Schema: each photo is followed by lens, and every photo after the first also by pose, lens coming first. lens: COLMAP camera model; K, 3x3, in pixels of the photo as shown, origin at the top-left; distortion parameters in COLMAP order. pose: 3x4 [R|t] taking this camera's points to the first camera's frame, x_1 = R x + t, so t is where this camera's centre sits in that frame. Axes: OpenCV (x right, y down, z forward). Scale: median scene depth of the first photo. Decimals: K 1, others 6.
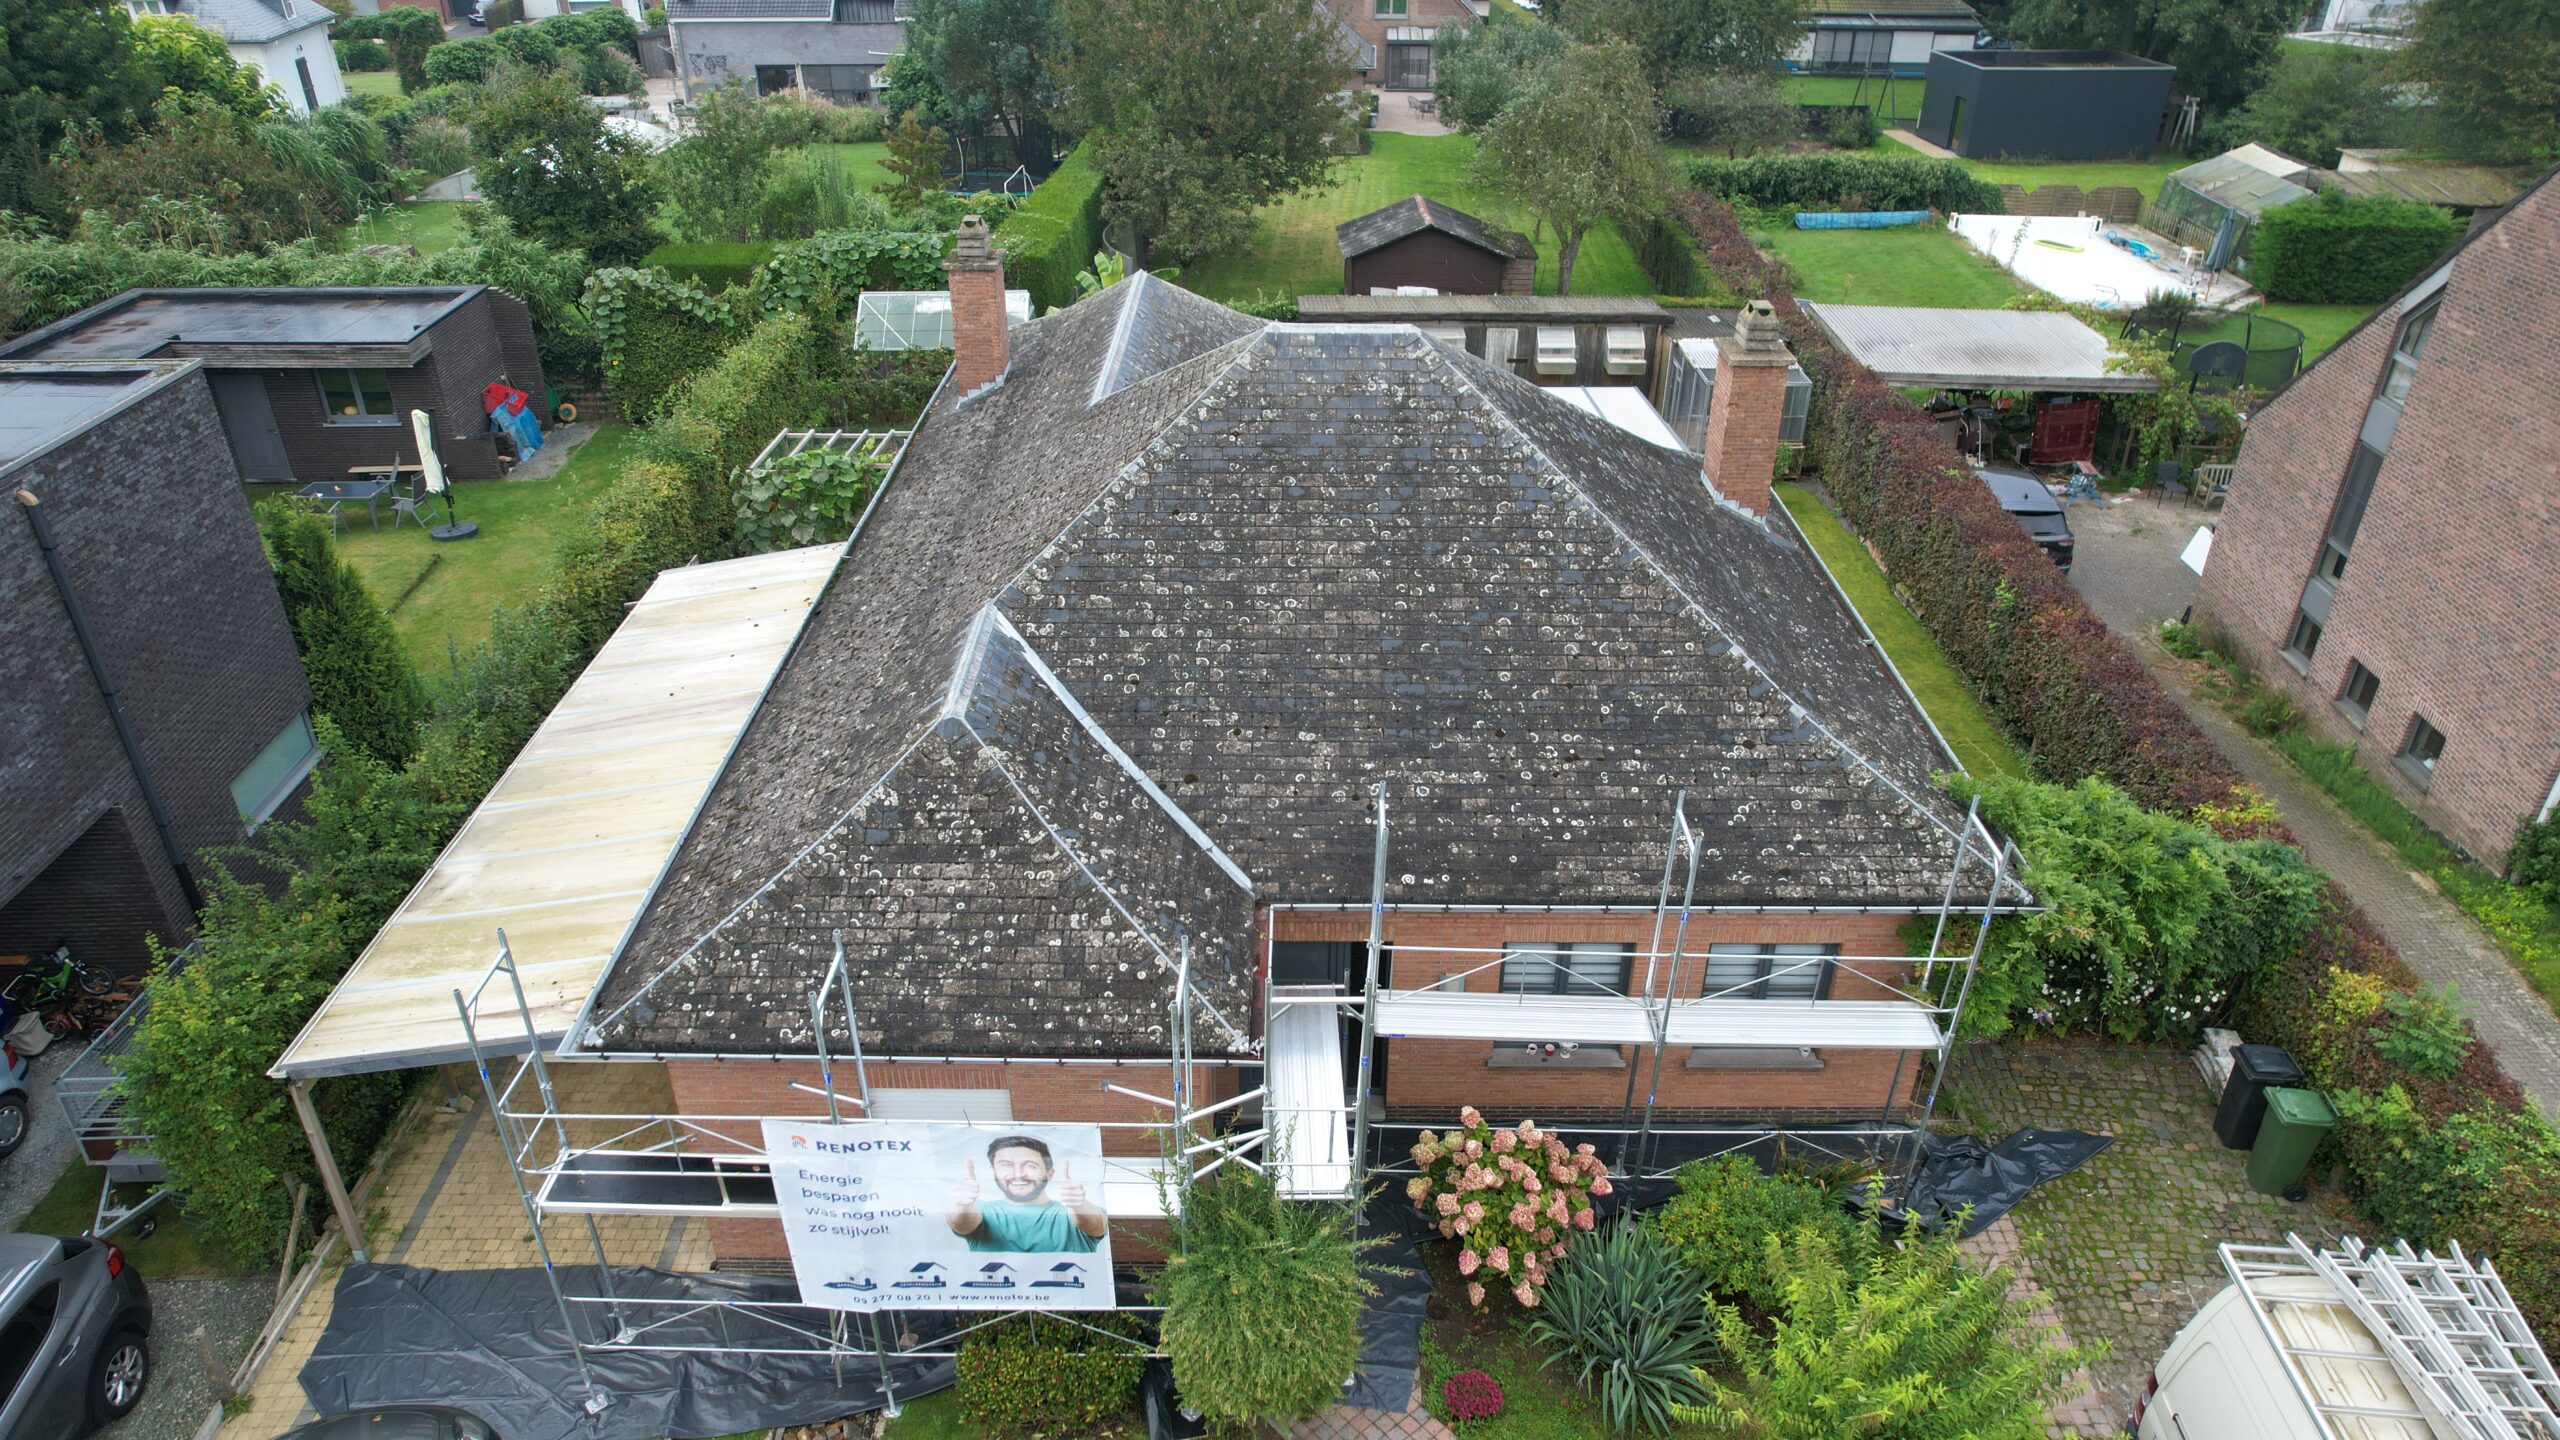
lens RADIAL K [[1637.4, 0, 1280.0], [0, 1637.4, 720.0], [0, 0, 1]] dist [-0.063180, 0.067196]
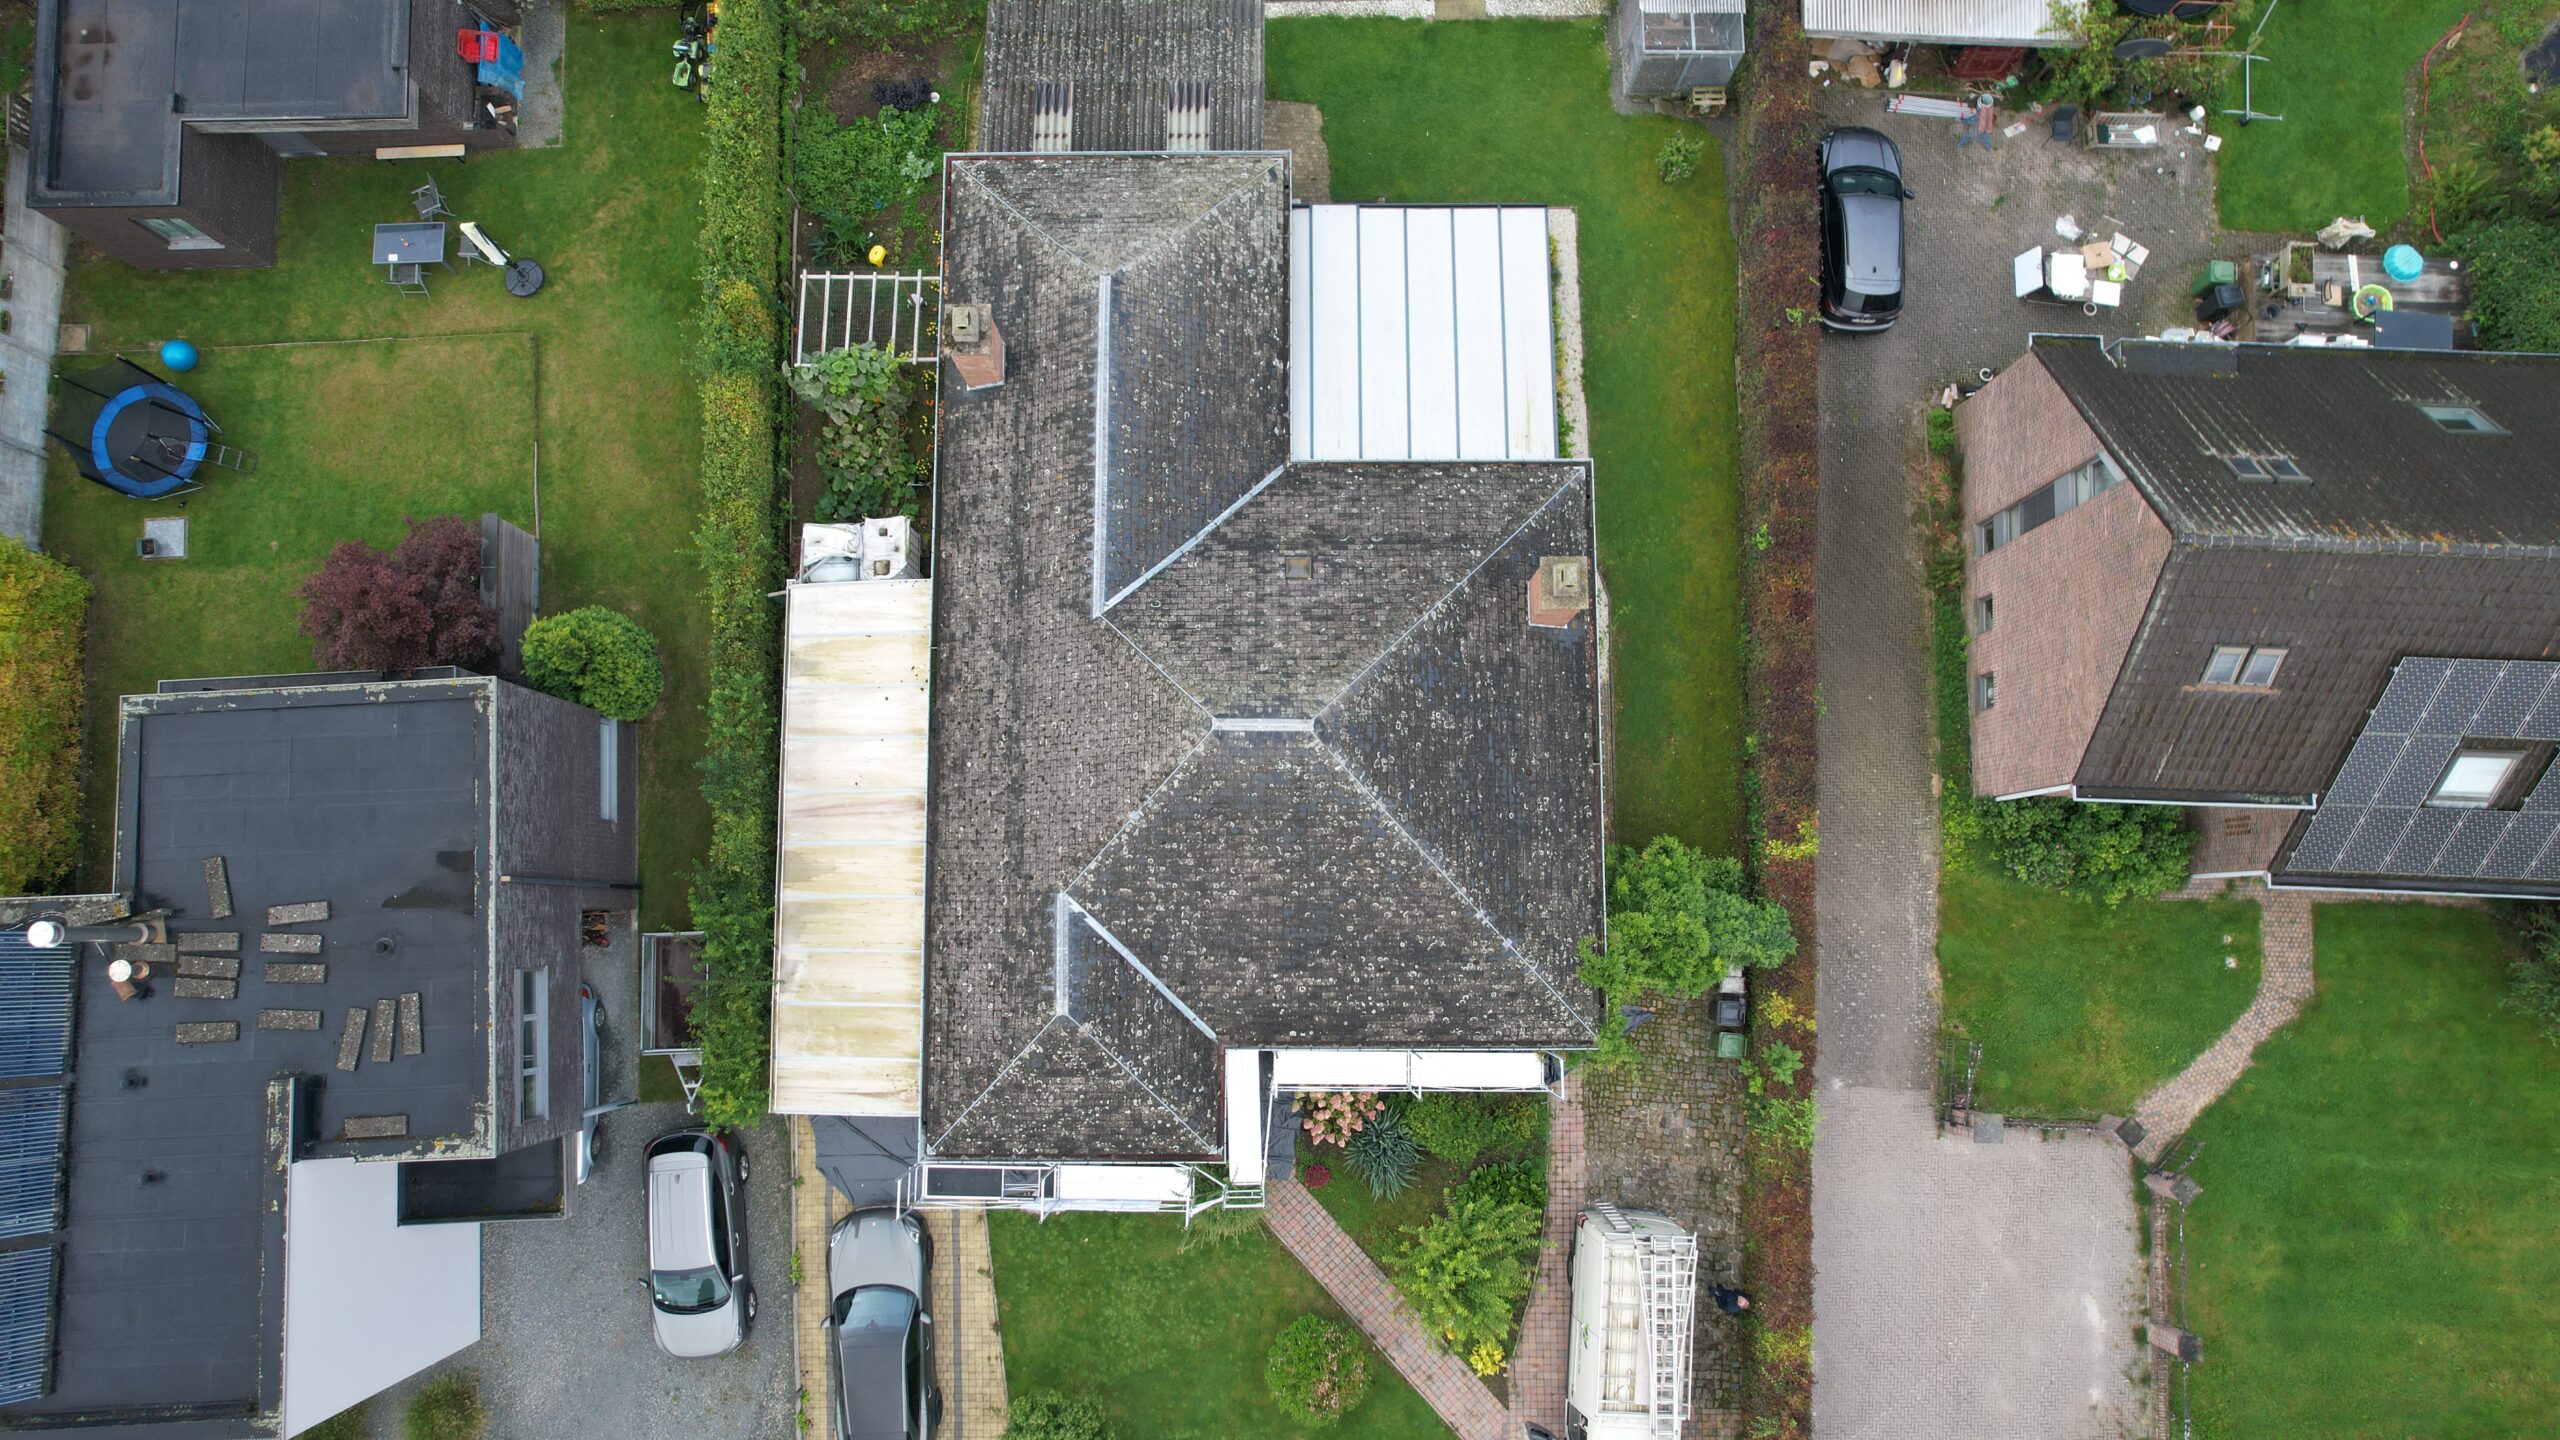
lens RADIAL K [[1637.4, 0, 1280.0], [0, 1637.4, 720.0], [0, 0, 1]] dist [-0.063180, 0.067196]
pose [[0.999980, -0.005797, -0.002362, 0.062123], [0.005391, 0.605641, 0.795719, -1.574769], [-0.003182, -0.795717, 0.605661, 0.070123]]
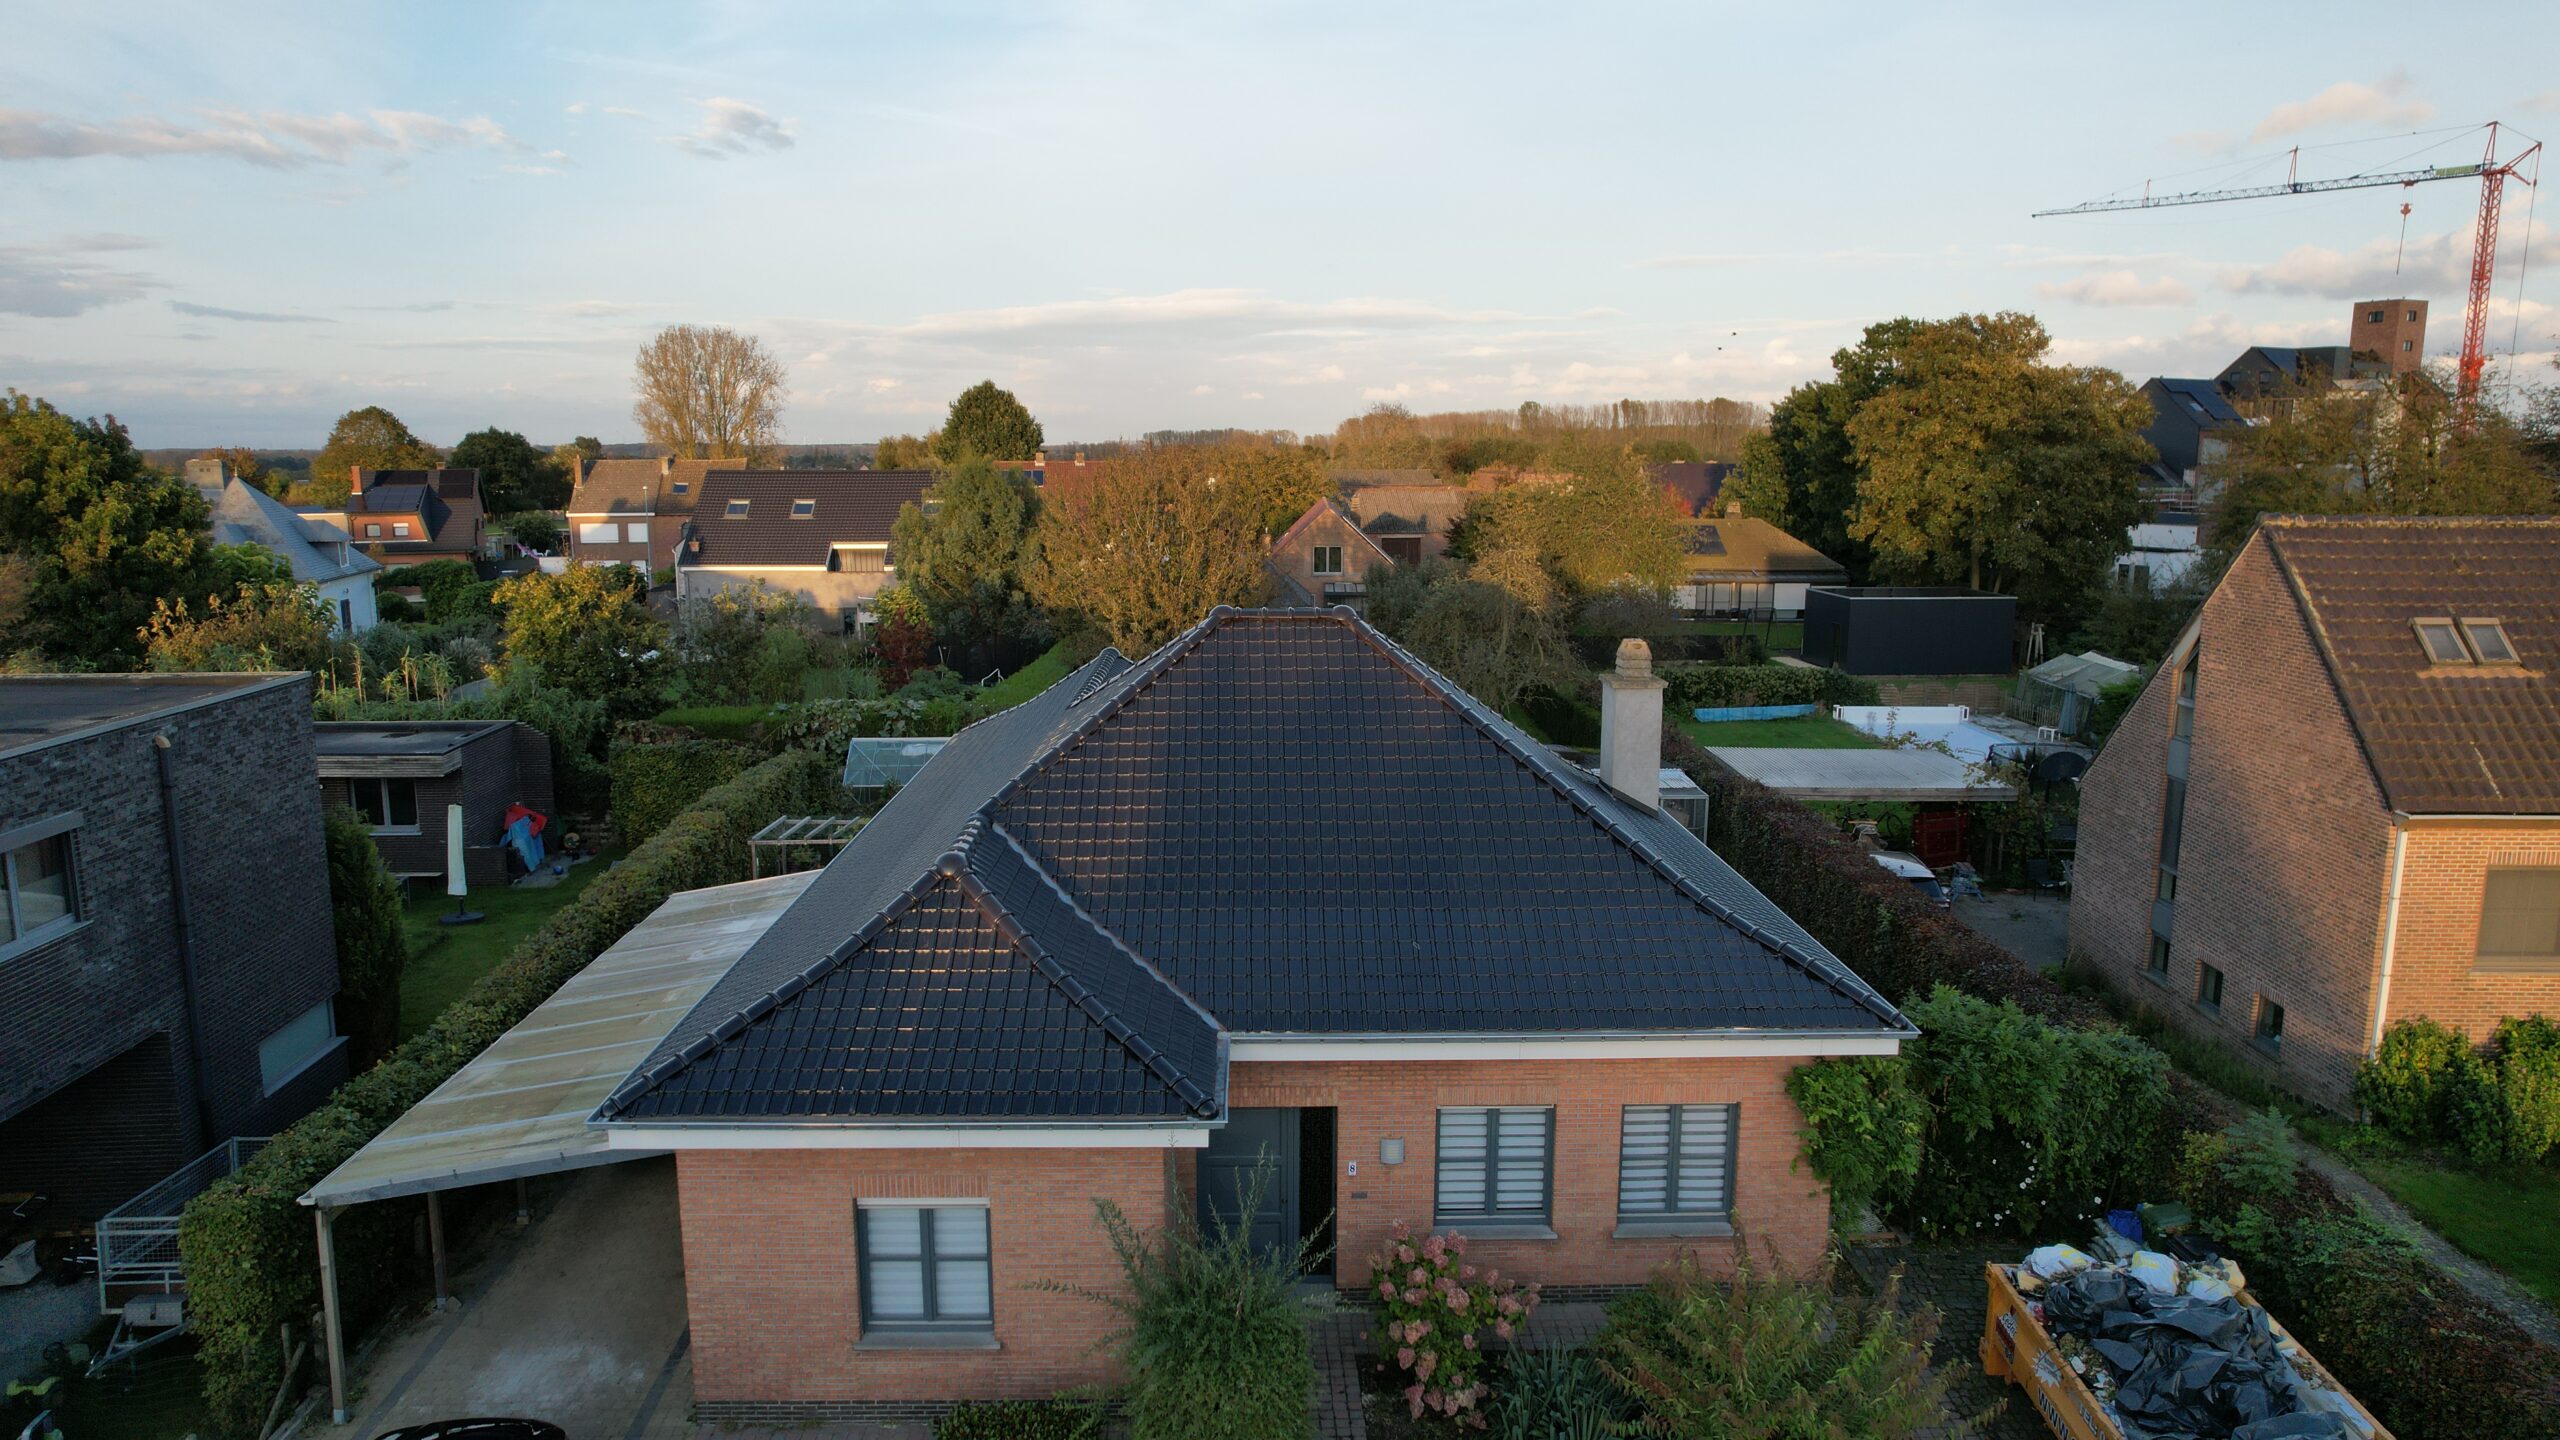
lens RADIAL K [[1637.4, 0, 1280.0], [0, 1637.4, 720.0], [0, 0, 1]] dist [-0.063180, 0.067196]
pose [[0.999505, -0.006282, 0.030831, -0.001813], [0.016555, 0.938255, -0.345547, 0.258167], [-0.026756, 0.345887, 0.937895, -0.120289]]
